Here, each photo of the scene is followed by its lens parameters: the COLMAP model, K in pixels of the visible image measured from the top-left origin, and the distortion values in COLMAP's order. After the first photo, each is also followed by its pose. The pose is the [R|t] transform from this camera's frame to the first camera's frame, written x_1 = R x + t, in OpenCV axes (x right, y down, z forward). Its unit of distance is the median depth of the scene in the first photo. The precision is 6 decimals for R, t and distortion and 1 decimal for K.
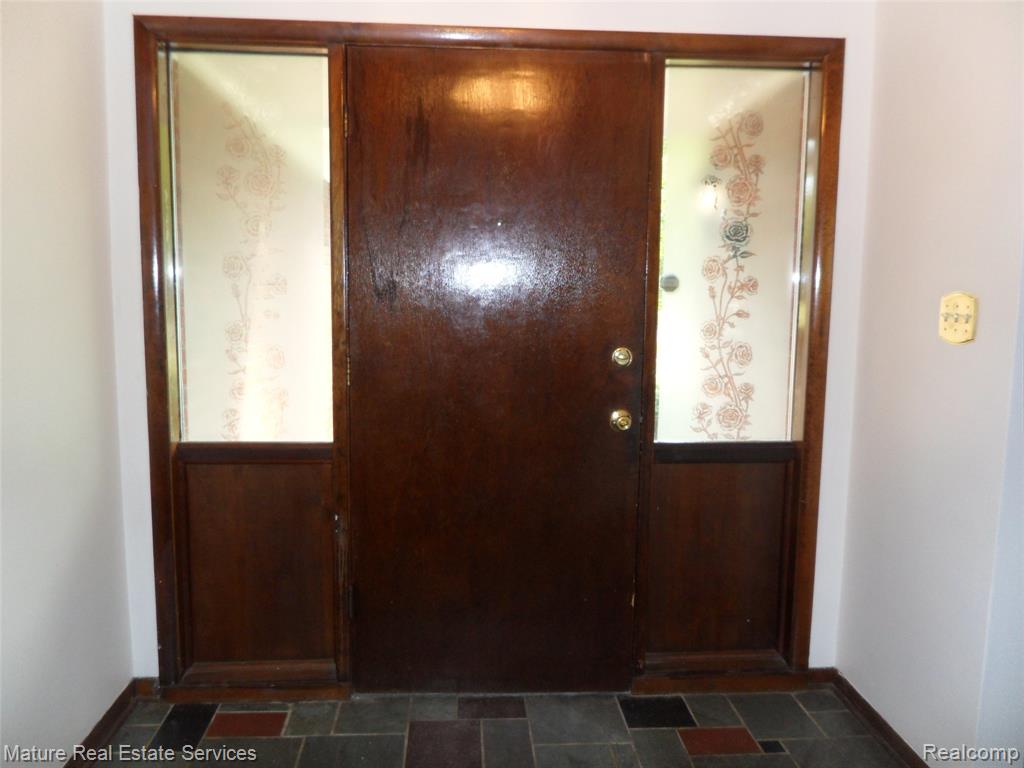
lens RADIAL K [[843.2, 0, 509.9], [0, 843.2, 384.9], [0, 0, 1]] dist [0.000988, 0.002550]
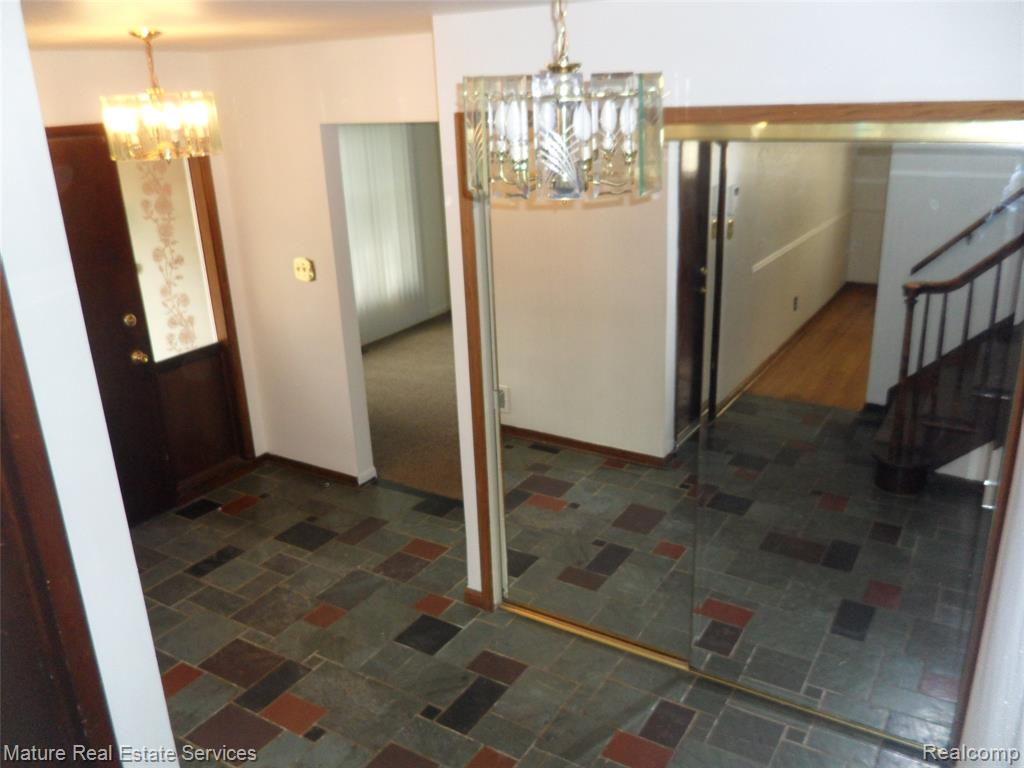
lens RADIAL K [[843.2, 0, 513.2], [0, 843.2, 383.5], [0, 0, 1]] dist [0.000988, 0.002550]
pose [[0.589512, -0.300160, 0.749920, -0.669967], [0.155986, 0.953222, 0.258912, -0.215517], [-0.792555, -0.035654, 0.608757, -0.581831]]
